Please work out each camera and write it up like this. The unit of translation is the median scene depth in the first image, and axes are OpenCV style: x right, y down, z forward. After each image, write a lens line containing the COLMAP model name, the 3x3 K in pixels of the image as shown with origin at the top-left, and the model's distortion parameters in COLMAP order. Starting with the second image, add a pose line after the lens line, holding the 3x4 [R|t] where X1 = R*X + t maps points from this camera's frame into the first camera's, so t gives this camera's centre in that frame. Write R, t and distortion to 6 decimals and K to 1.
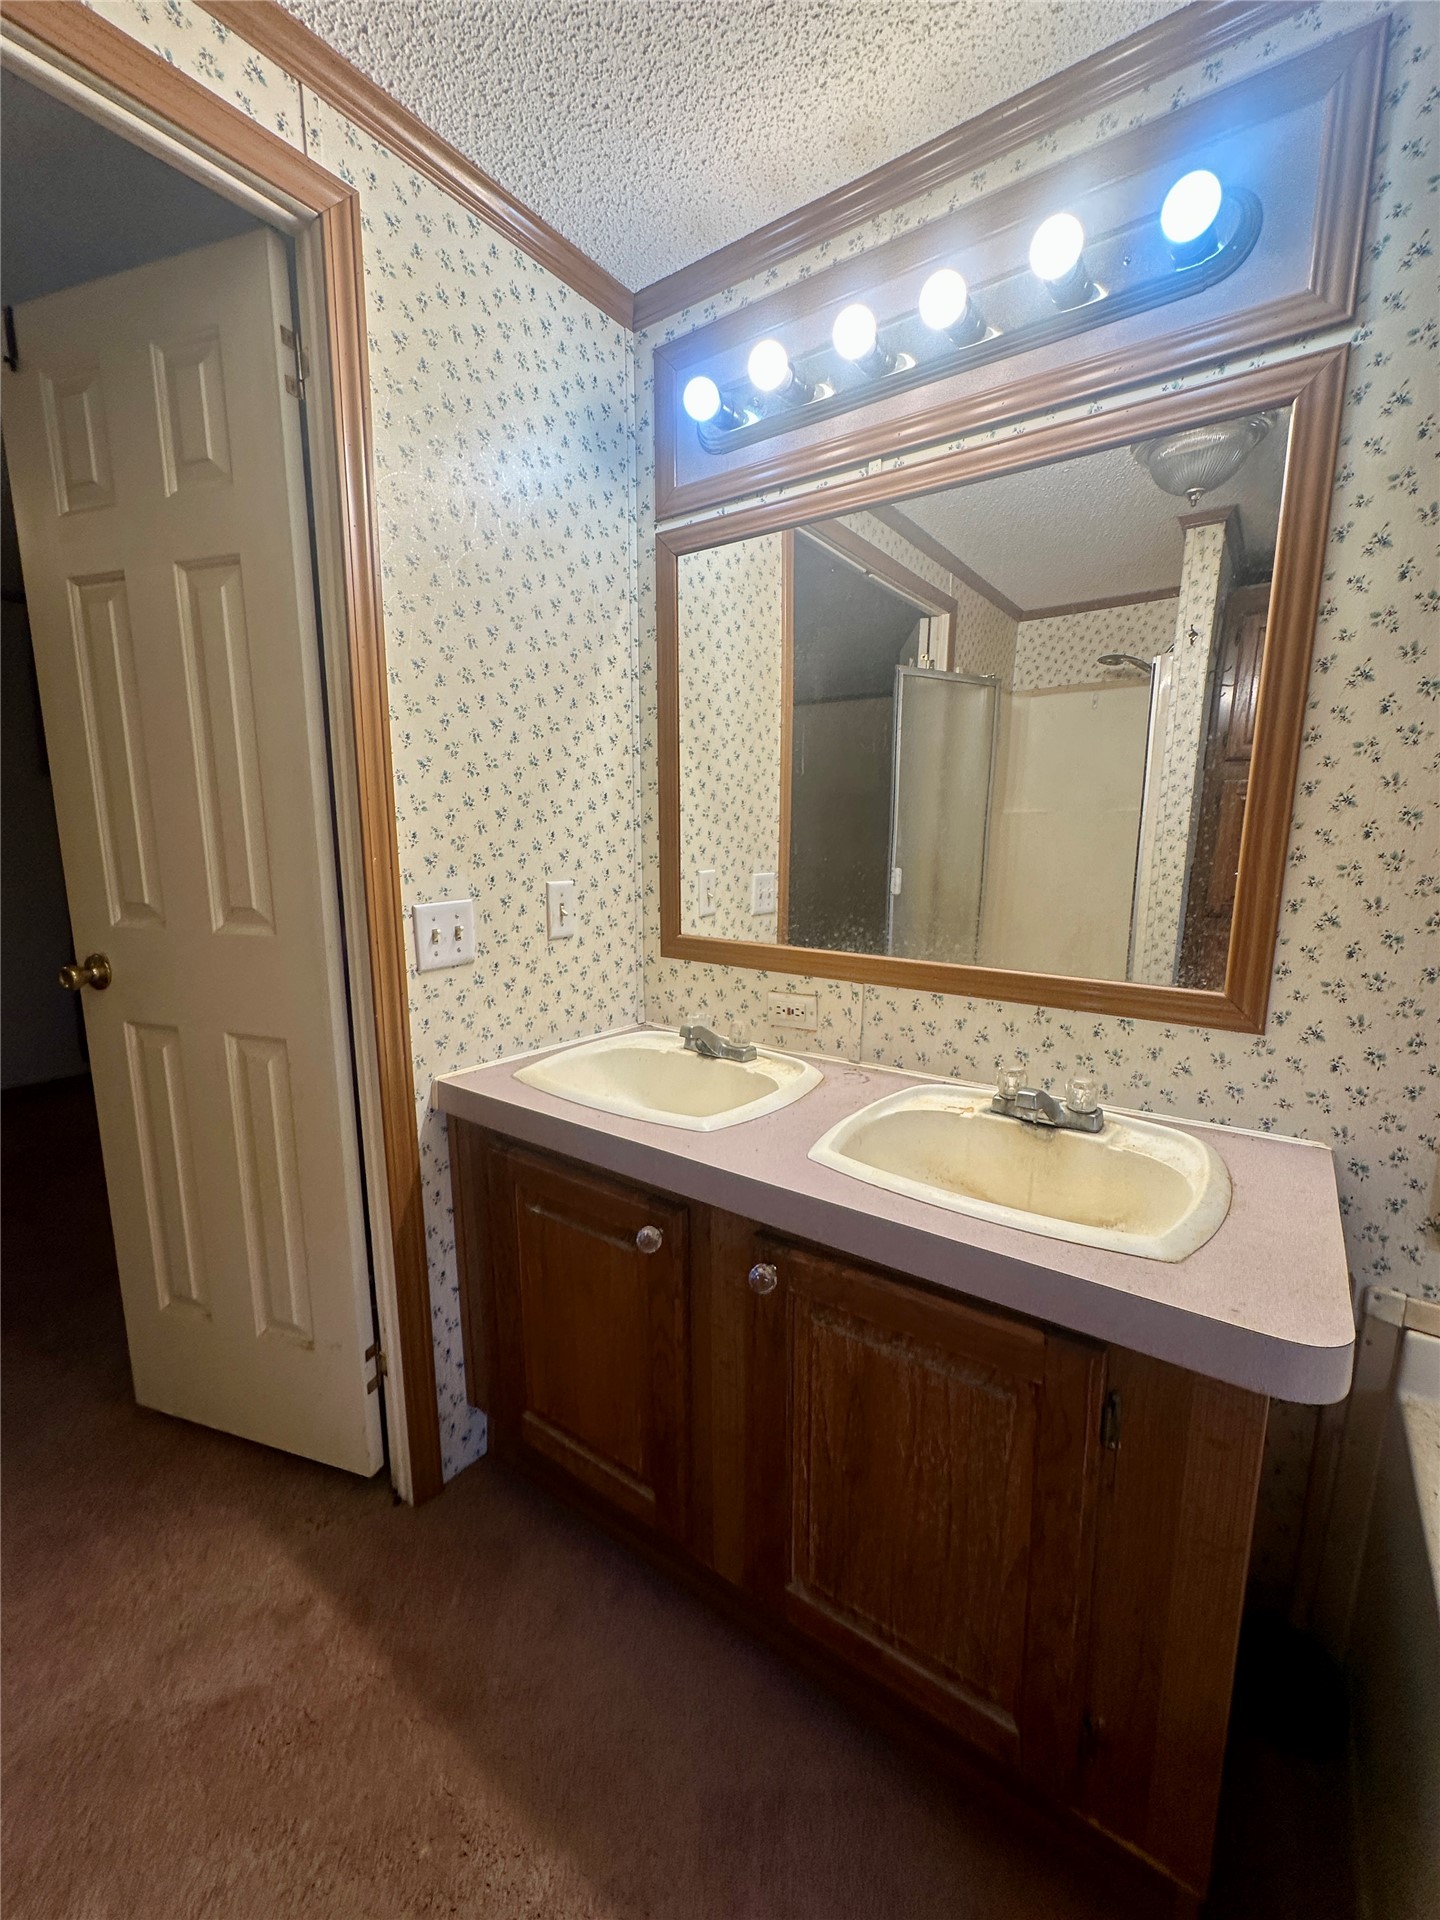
lens RADIAL K [[780.3, 0, 715.1], [0, 780.3, 960.4], [0, 0, 1]] dist [-0.005354, 0.001152]
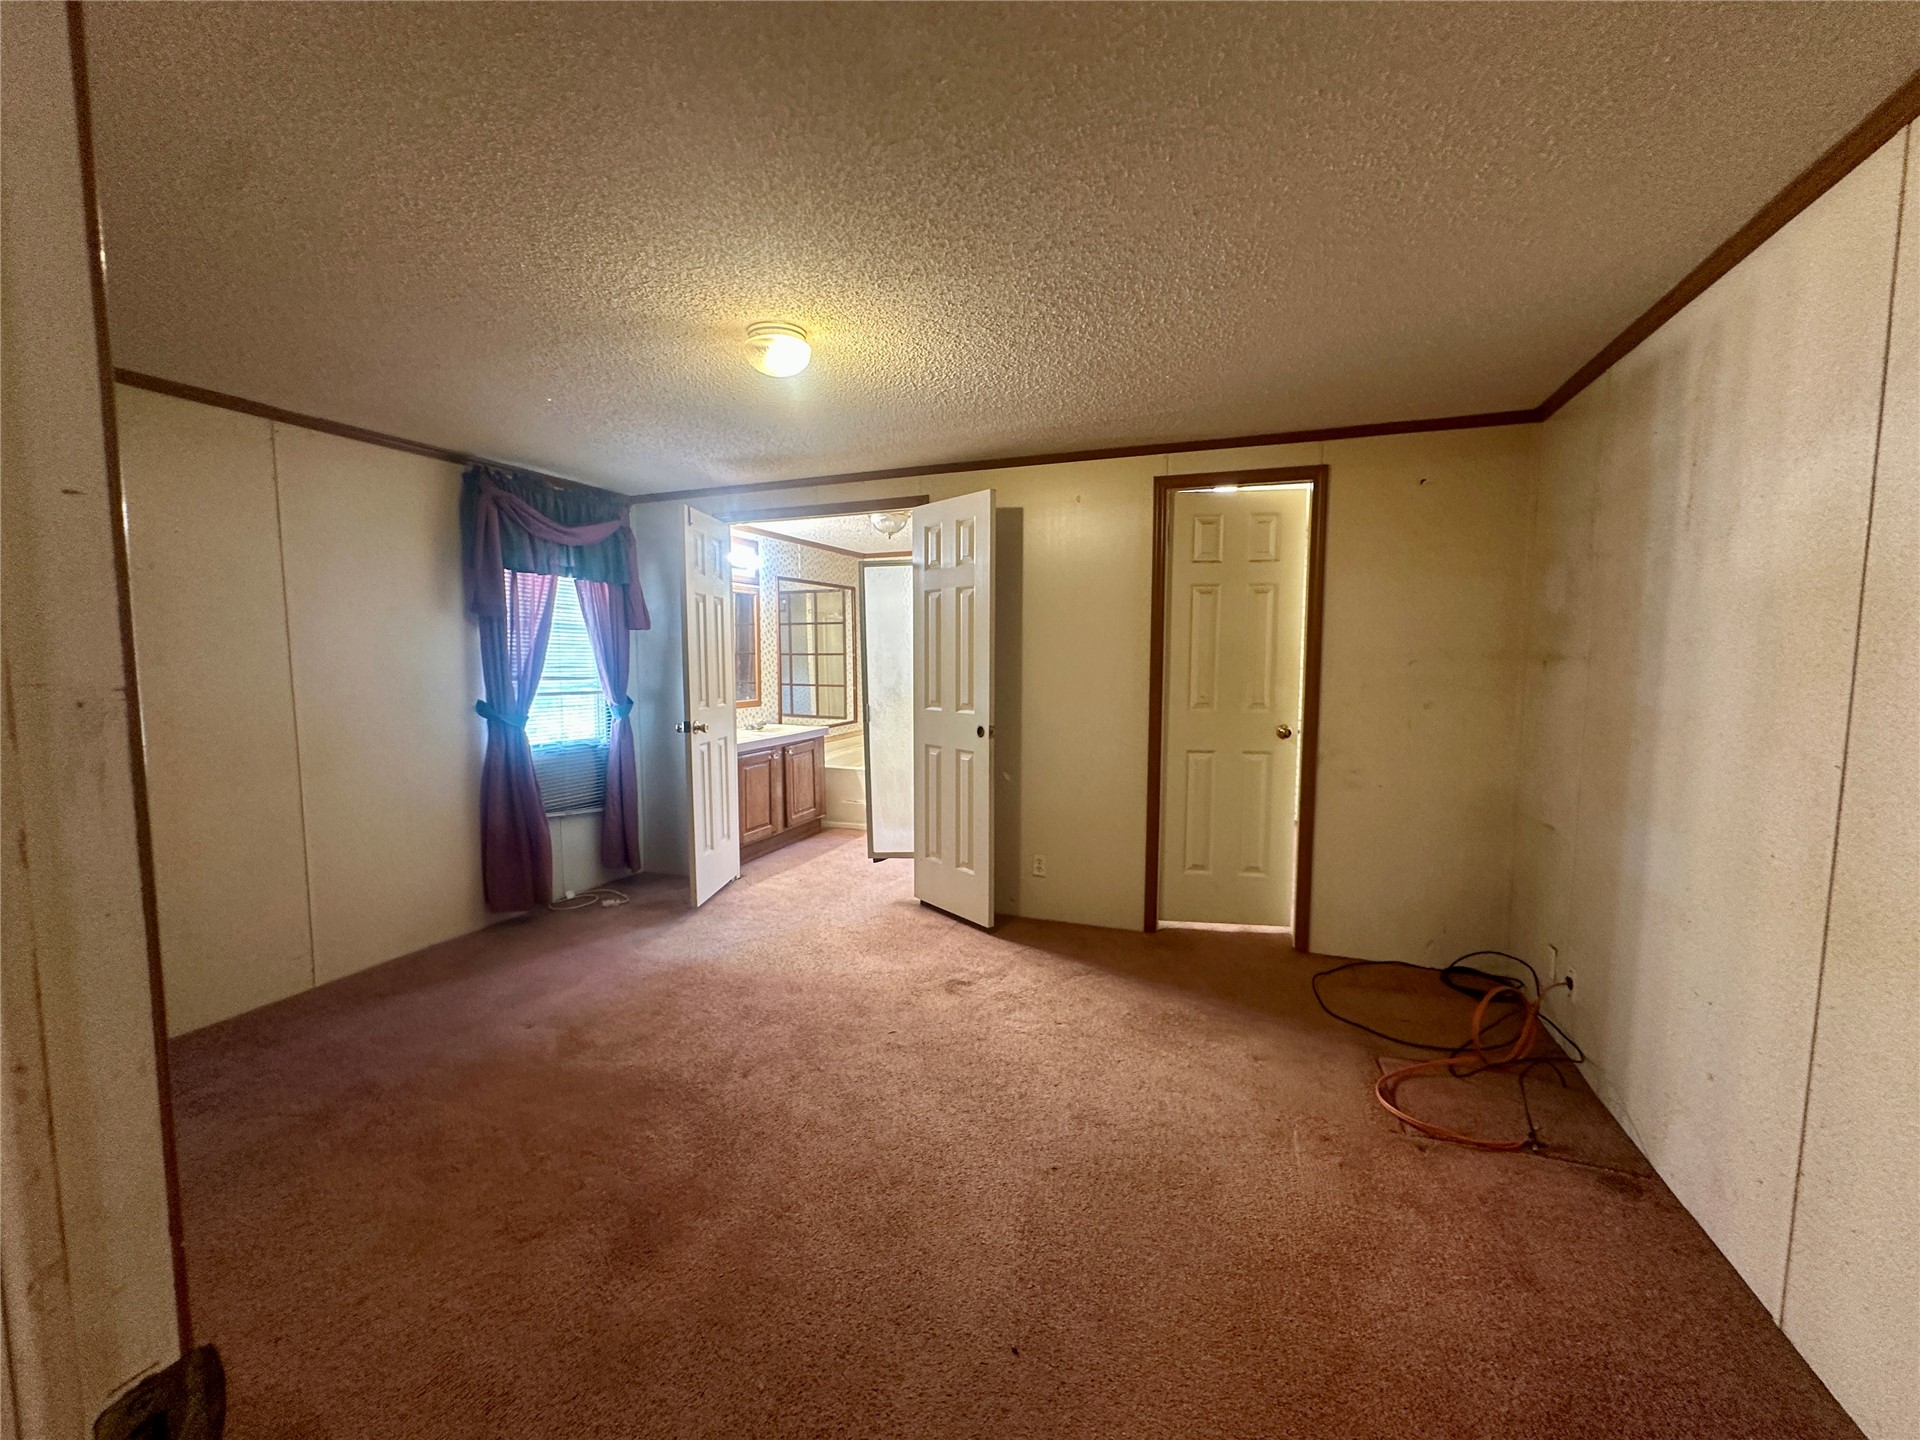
lens RADIAL K [[780.3, 0, 965.1], [0, 780.3, 716.5], [0, 0, 1]] dist [-0.005354, 0.001152]
pose [[-0.256222, -0.097746, 0.961663, -3.671559], [0.158158, 0.977227, 0.141467, -0.282373], [-0.953591, 0.188342, -0.234927, 0.721655]]
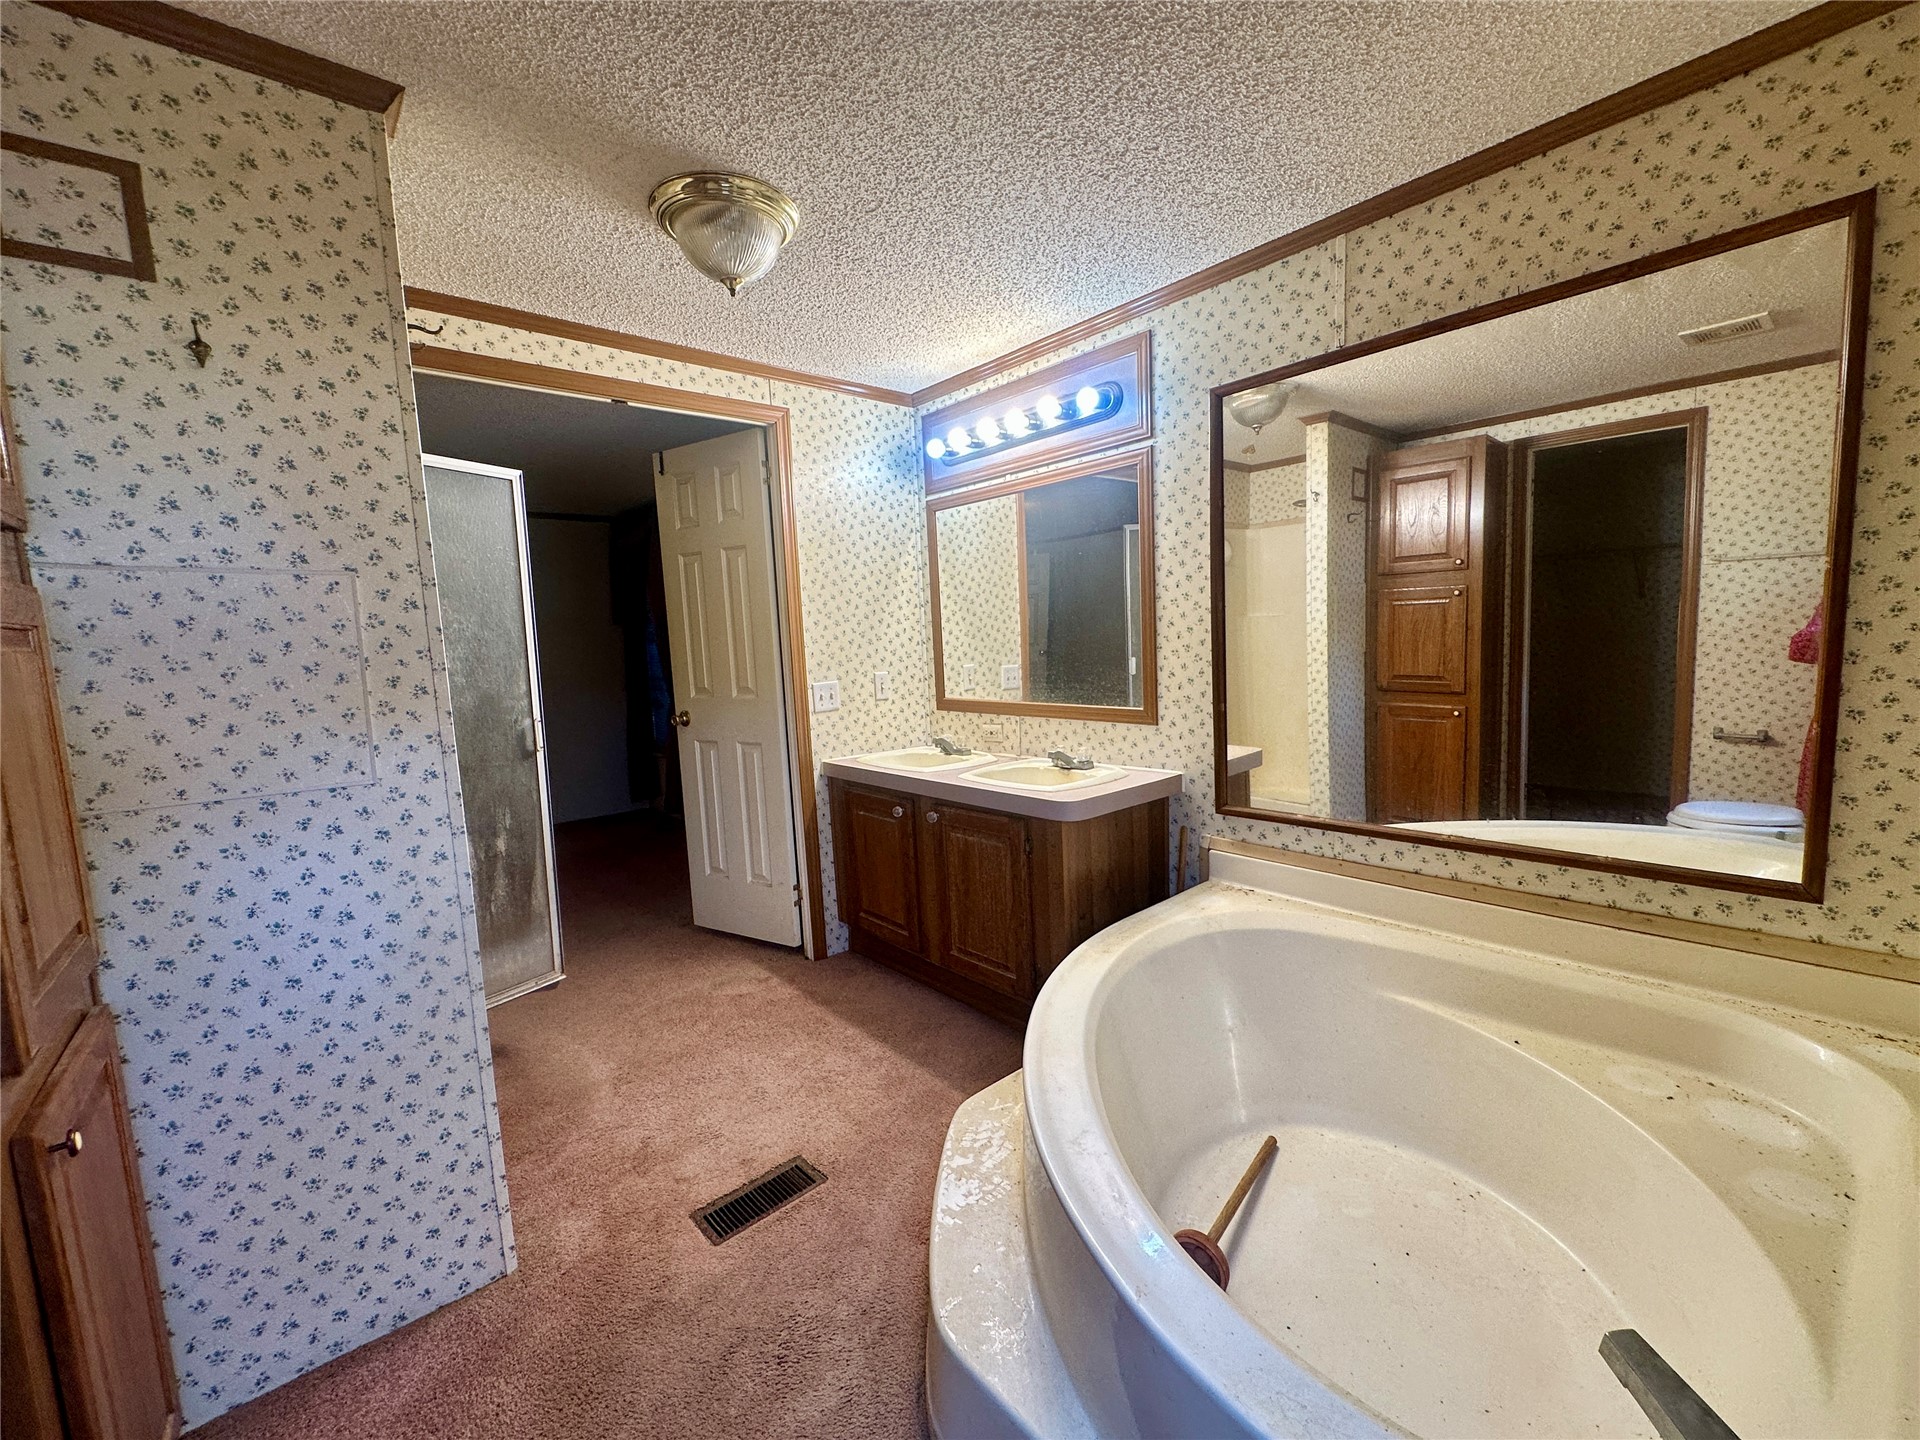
lens RADIAL K [[780.3, 0, 955.3], [0, 780.3, 725.3], [0, 0, 1]] dist [-0.005354, 0.001152]
pose [[0.973336, -0.021529, -0.228370, 0.500457], [0.010462, 0.998716, -0.049560, 0.155674], [0.229144, 0.045850, 0.972312, -1.041041]]
